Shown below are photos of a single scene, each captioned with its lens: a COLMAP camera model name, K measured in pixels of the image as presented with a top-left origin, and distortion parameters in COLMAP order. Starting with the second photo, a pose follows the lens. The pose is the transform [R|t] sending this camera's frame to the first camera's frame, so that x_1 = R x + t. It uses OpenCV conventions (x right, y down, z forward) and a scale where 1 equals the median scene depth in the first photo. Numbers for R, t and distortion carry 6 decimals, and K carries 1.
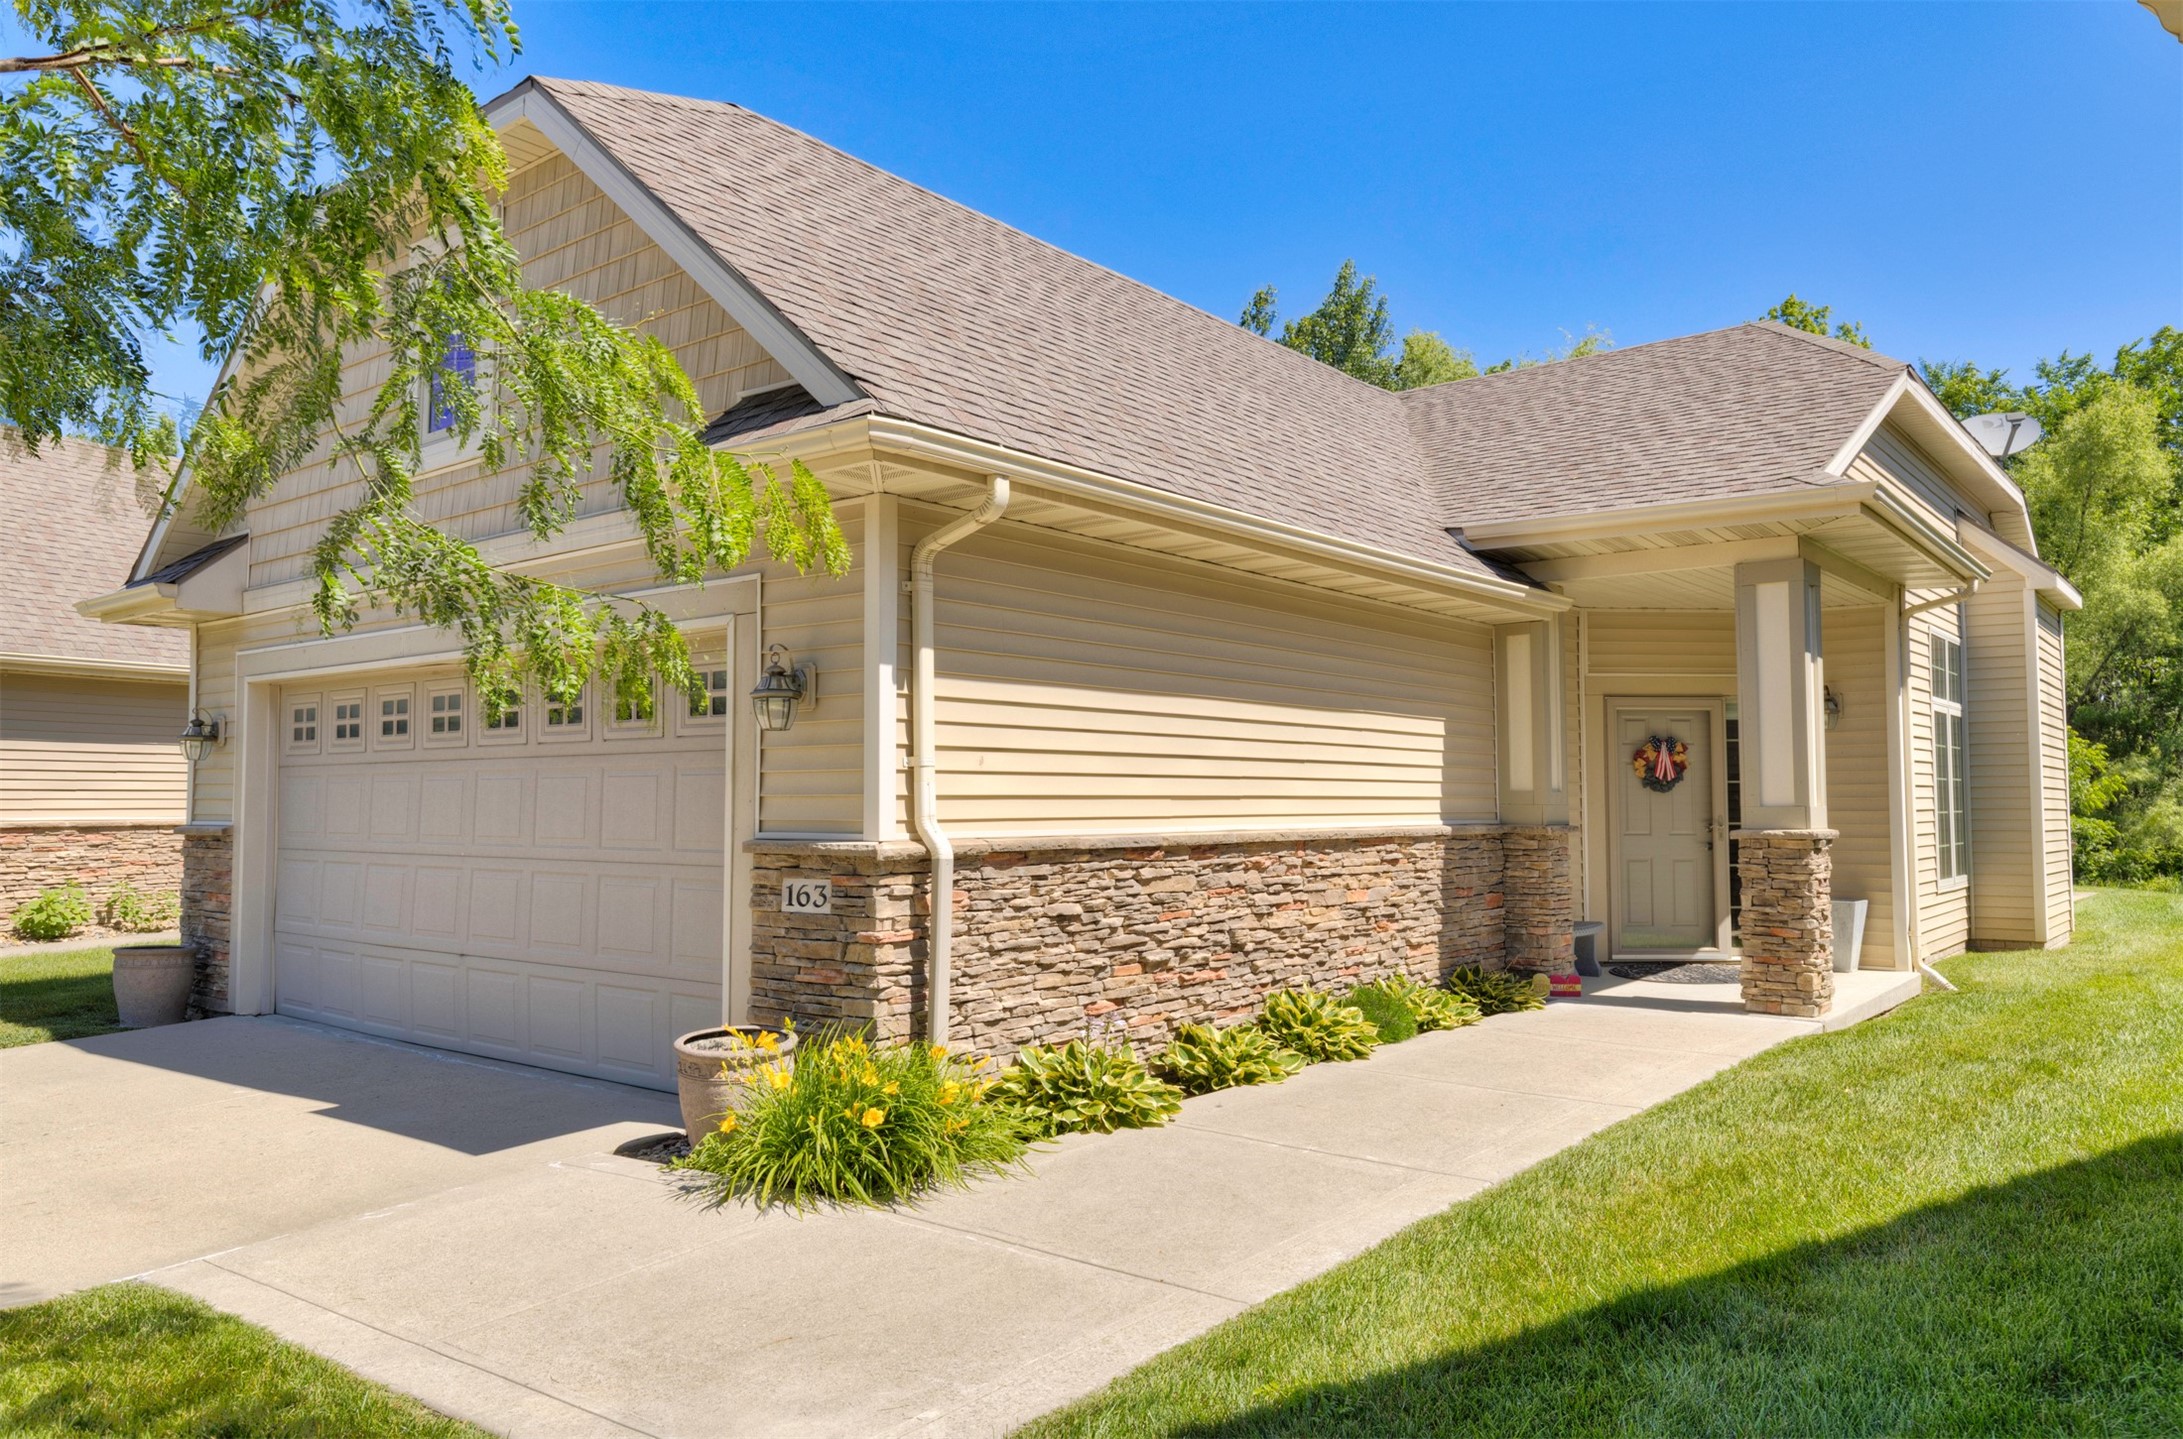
lens RADIAL K [[1496.7, 0, 1091.4], [0, 1496.7, 726.6], [0, 0, 1]] dist [-0.016721, 0.002758]
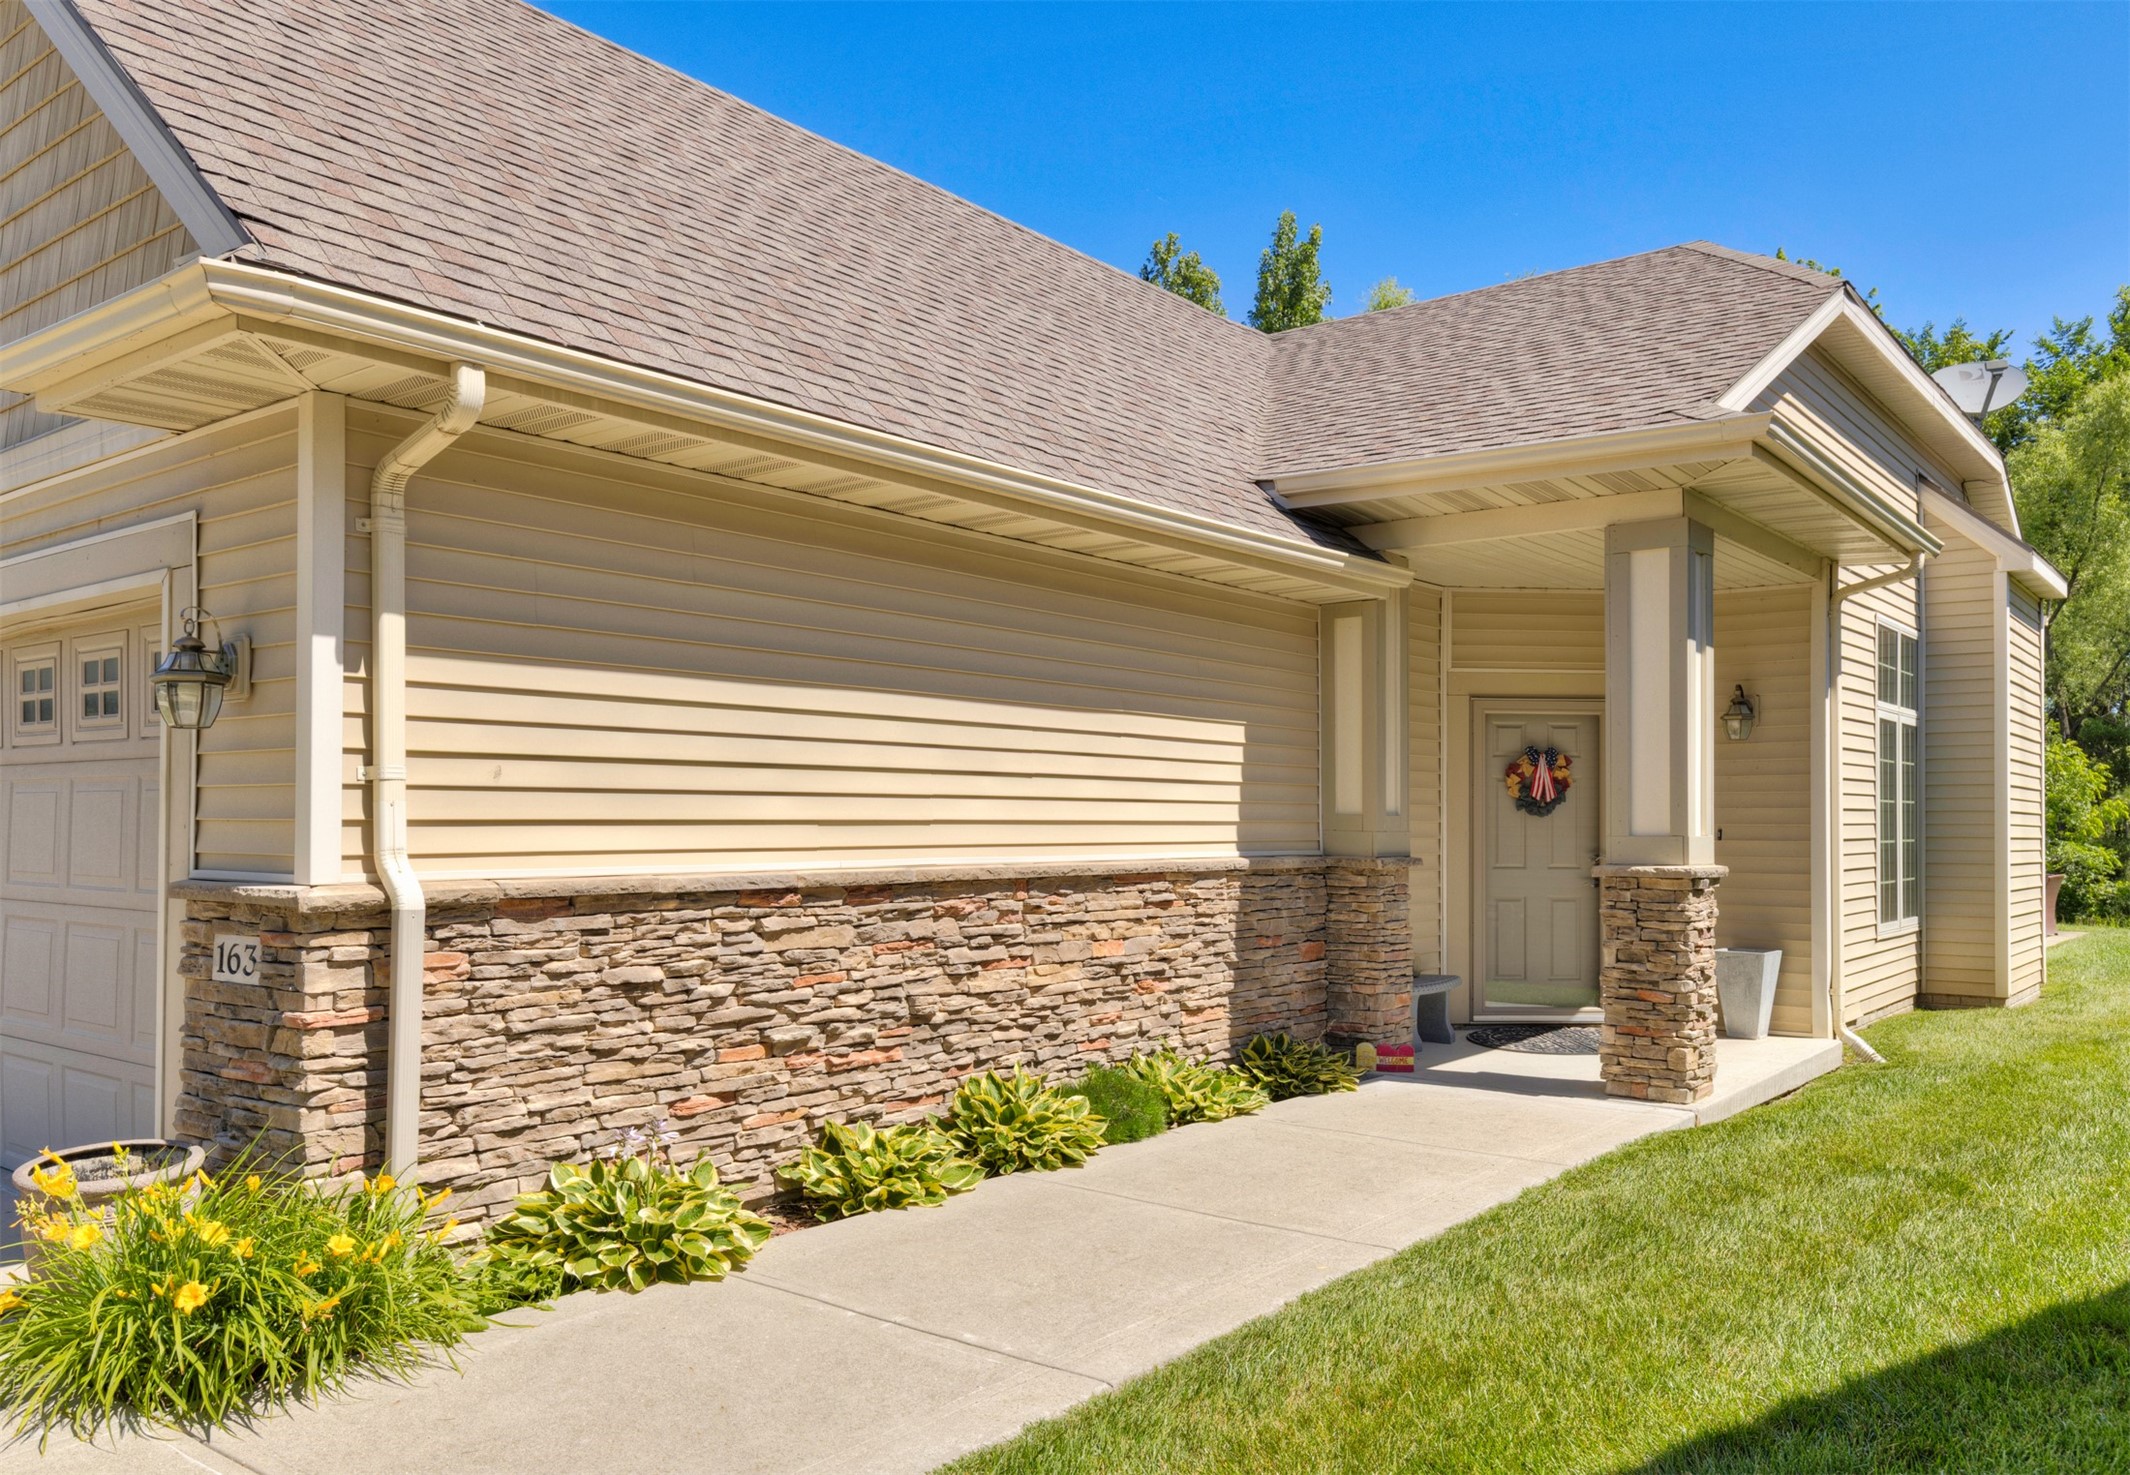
lens RADIAL K [[1597.0, 0, 1118.9], [0, 1597.0, 803.2], [0, 0, 1]] dist [-0.014285, -0.002114]
pose [[0.999615, 0.004309, 0.027426, 0.163040], [-0.005422, 0.999158, 0.040657, 0.003893], [-0.027227, -0.040790, 0.998797, 0.176798]]
